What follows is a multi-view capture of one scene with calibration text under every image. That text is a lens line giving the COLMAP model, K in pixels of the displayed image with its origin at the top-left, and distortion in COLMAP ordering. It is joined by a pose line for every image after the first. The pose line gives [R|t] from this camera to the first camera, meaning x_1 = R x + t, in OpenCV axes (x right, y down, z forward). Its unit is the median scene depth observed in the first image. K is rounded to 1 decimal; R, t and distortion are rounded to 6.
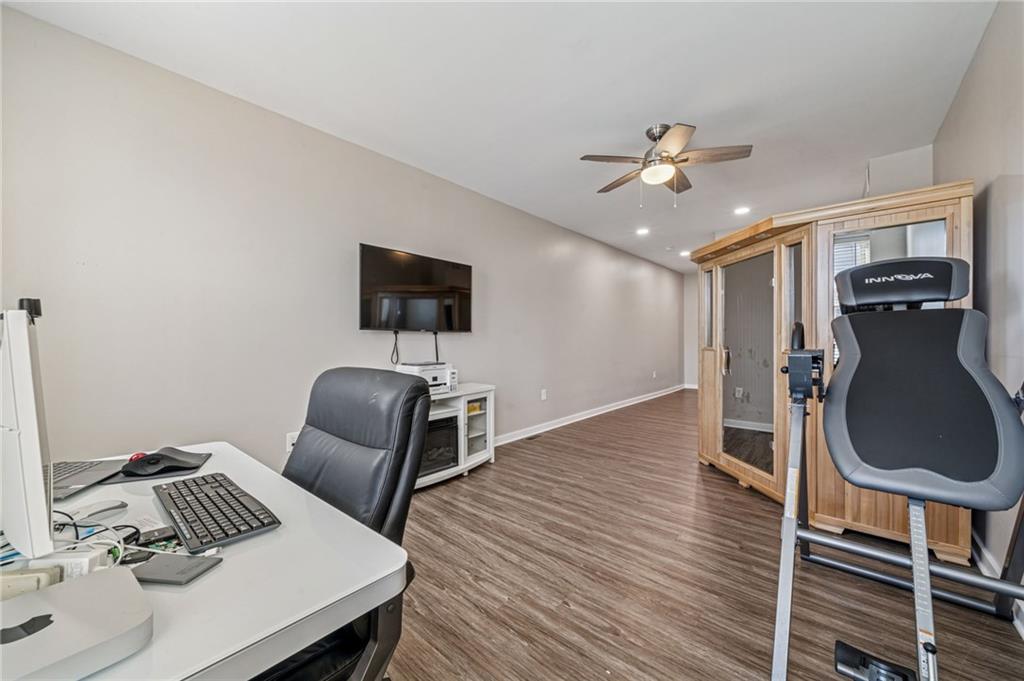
lens RADIAL K [[388.0, 0, 514.3], [0, 388.0, 339.6], [0, 0, 1]] dist [-0.002049, 0.000002]
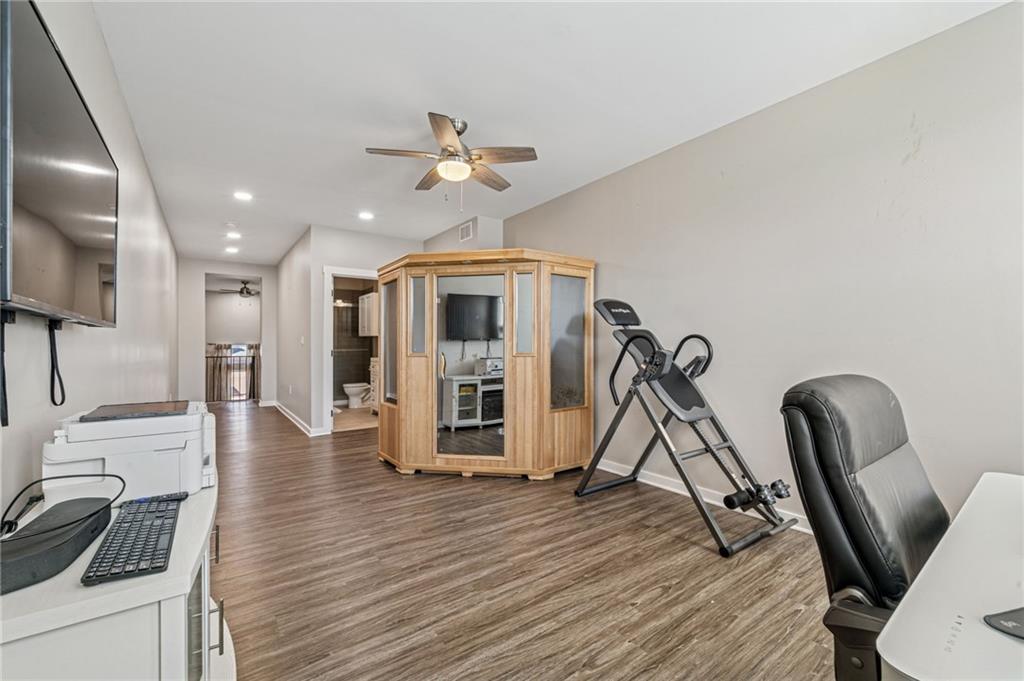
lens RADIAL K [[423.8, 0, 514.4], [0, 423.8, 344.2], [0, 0, 1]] dist [0.002633, 0.000163]
pose [[0.216134, 0.003288, 0.976358, -0.745905], [0.002321, 0.999990, -0.003881, 0.001376], [-0.976361, 0.003105, 0.216124, 0.774593]]
